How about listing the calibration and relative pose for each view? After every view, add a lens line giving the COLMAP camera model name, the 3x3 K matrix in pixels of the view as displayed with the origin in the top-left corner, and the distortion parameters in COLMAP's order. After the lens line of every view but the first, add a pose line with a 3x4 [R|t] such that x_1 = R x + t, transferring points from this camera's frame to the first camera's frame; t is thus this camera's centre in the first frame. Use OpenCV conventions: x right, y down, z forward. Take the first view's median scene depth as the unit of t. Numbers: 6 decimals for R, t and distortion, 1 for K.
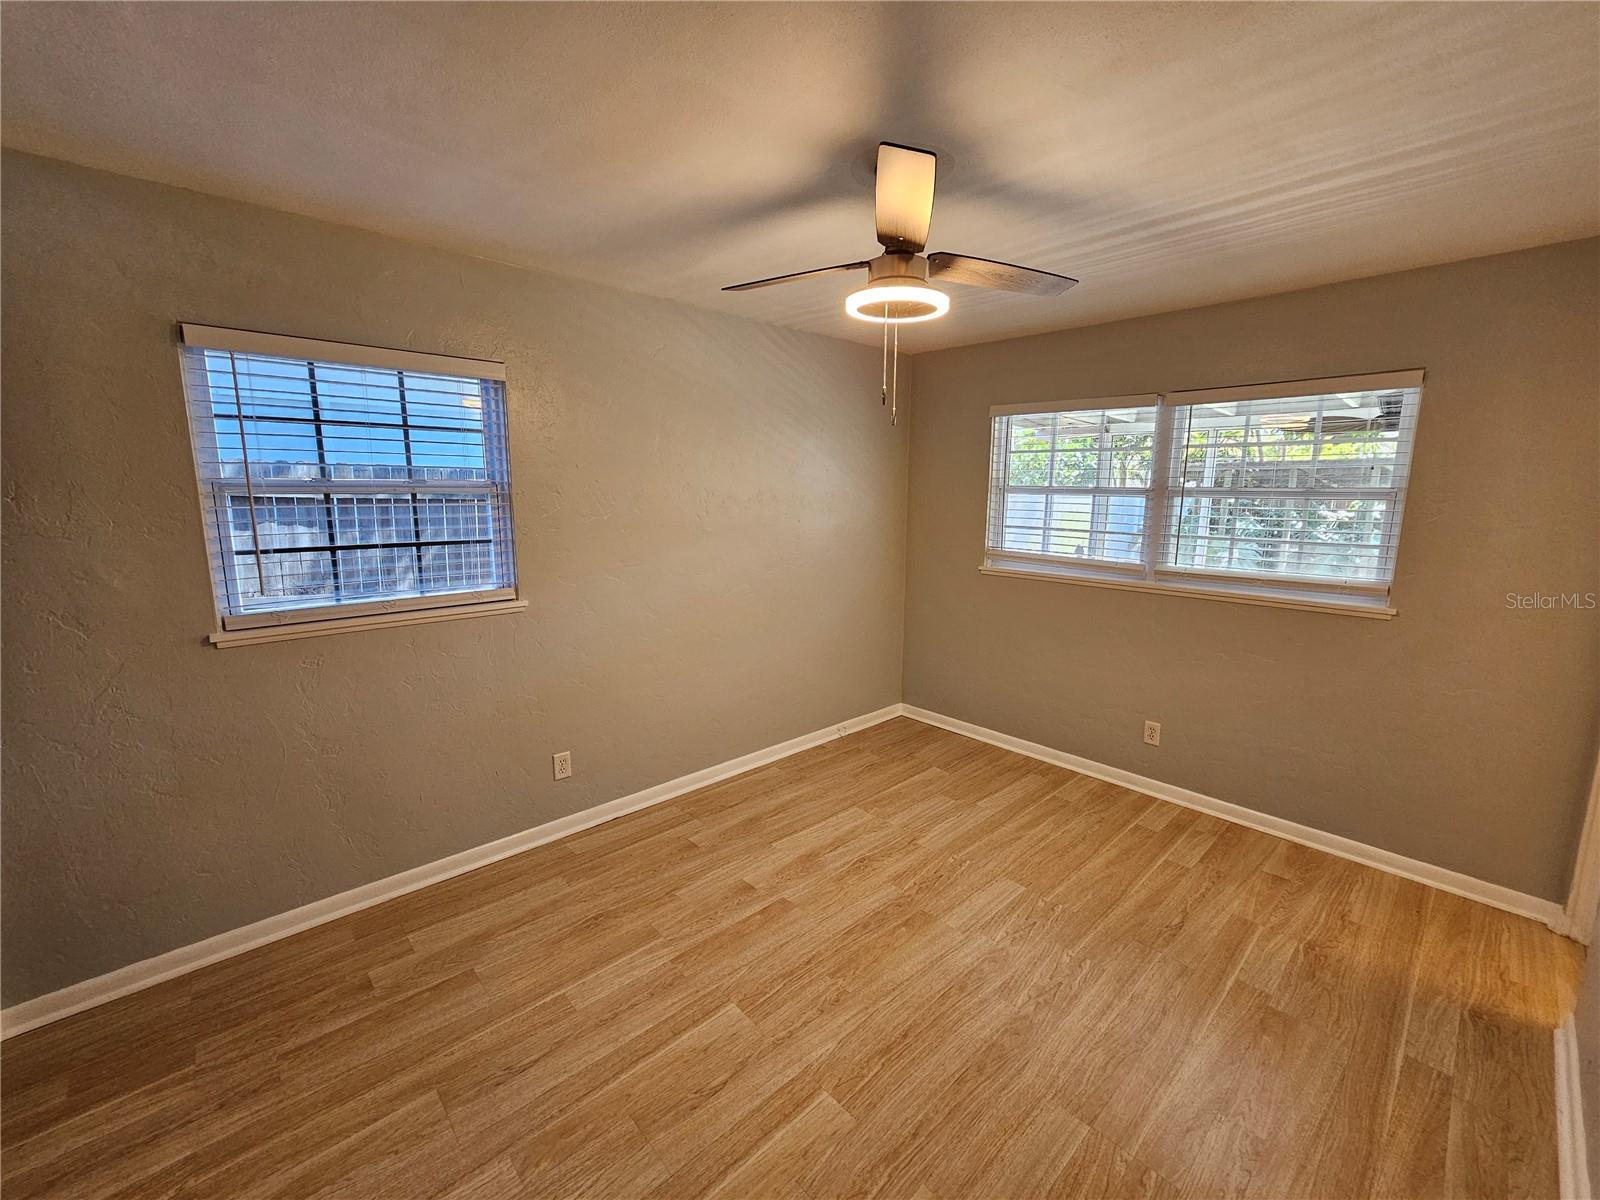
lens RADIAL K [[652.7, 0, 809.2], [0, 652.7, 597.0], [0, 0, 1]] dist [-0.000511, 0.000386]
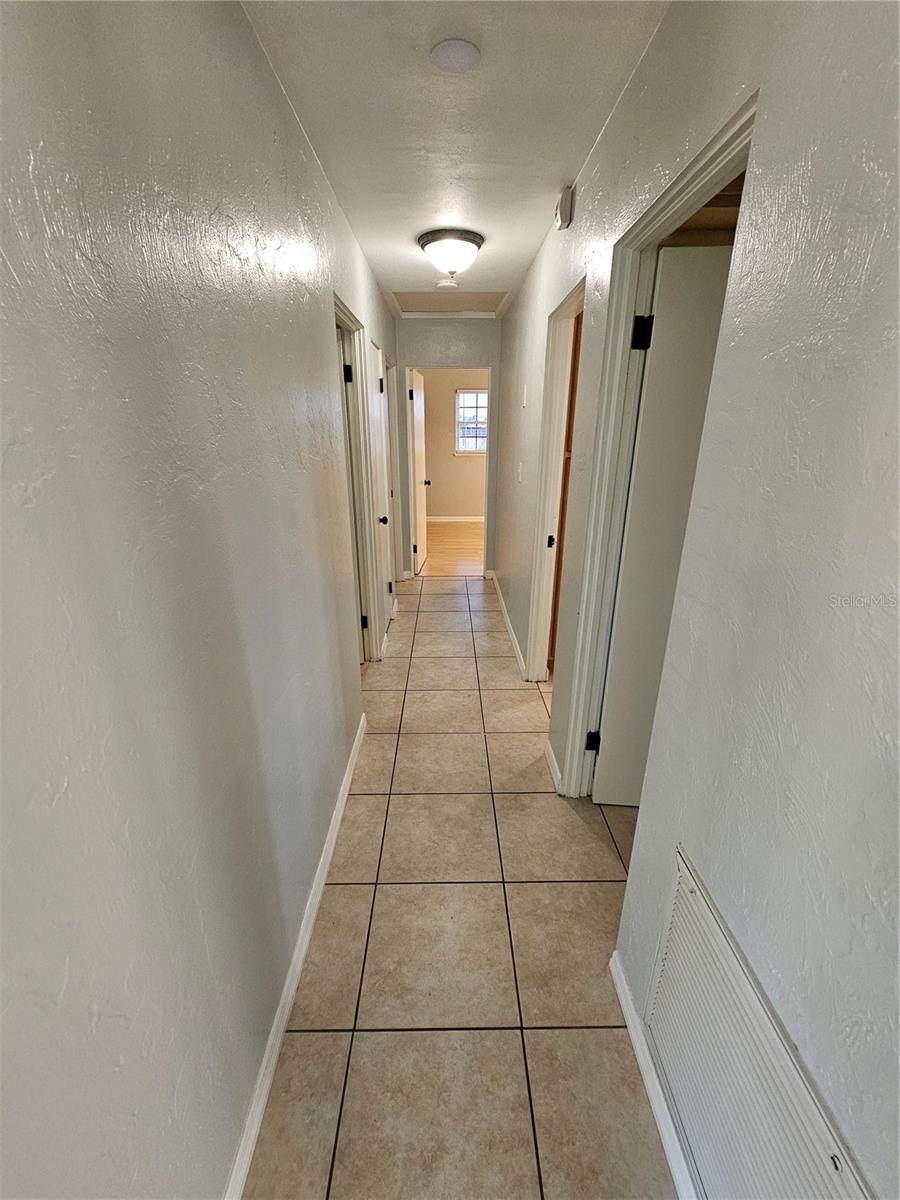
lens RADIAL K [[489.5, 0, 450.0], [0, 489.5, 600.0], [0, 0, 1]] dist [-0.000511, 0.000386]
pose [[0.733453, 0.222132, -0.642421, 1.232772], [-0.103074, 0.970513, 0.217898, 0.236062], [0.671880, -0.093601, 0.734722, -1.355785]]
